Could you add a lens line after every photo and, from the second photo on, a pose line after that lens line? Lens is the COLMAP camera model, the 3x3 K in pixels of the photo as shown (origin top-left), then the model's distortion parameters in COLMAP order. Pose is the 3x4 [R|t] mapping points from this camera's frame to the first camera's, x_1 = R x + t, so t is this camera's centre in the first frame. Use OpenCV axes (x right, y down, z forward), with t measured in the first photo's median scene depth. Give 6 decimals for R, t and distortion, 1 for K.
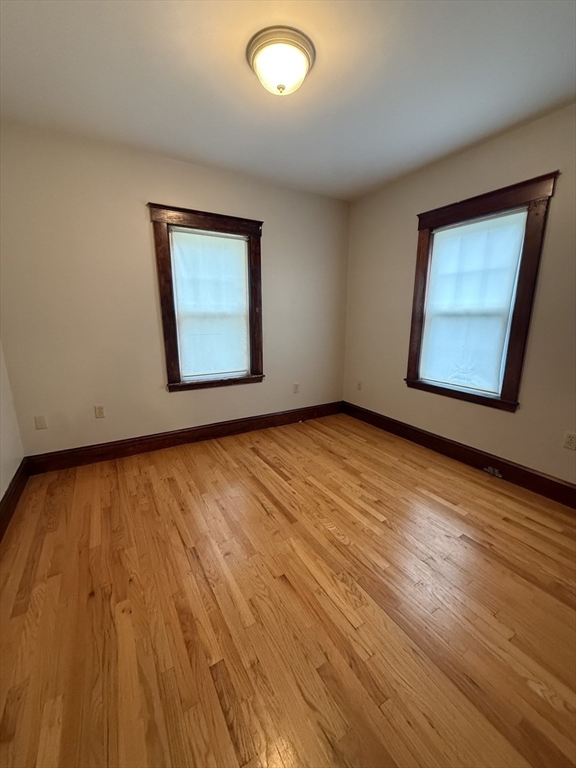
lens RADIAL K [[306.9, 0, 285.4], [0, 306.9, 380.8], [0, 0, 1]] dist [-0.002322, 0.000730]
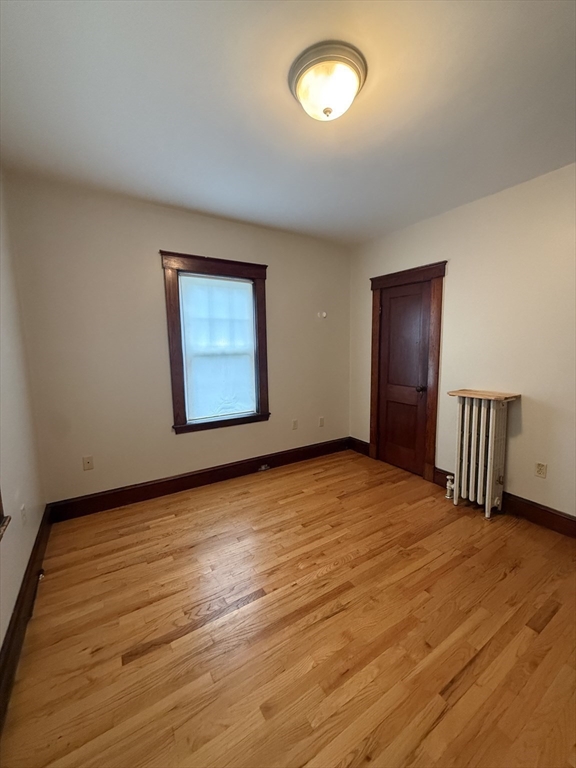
lens RADIAL K [[306.9, 0, 287.2], [0, 306.9, 383.3], [0, 0, 1]] dist [-0.002322, 0.000730]
pose [[-0.030554, -0.124548, 0.991743, -0.585083], [0.223028, 0.966341, 0.128229, -0.202267], [-0.974333, 0.225105, -0.001748, 0.775922]]
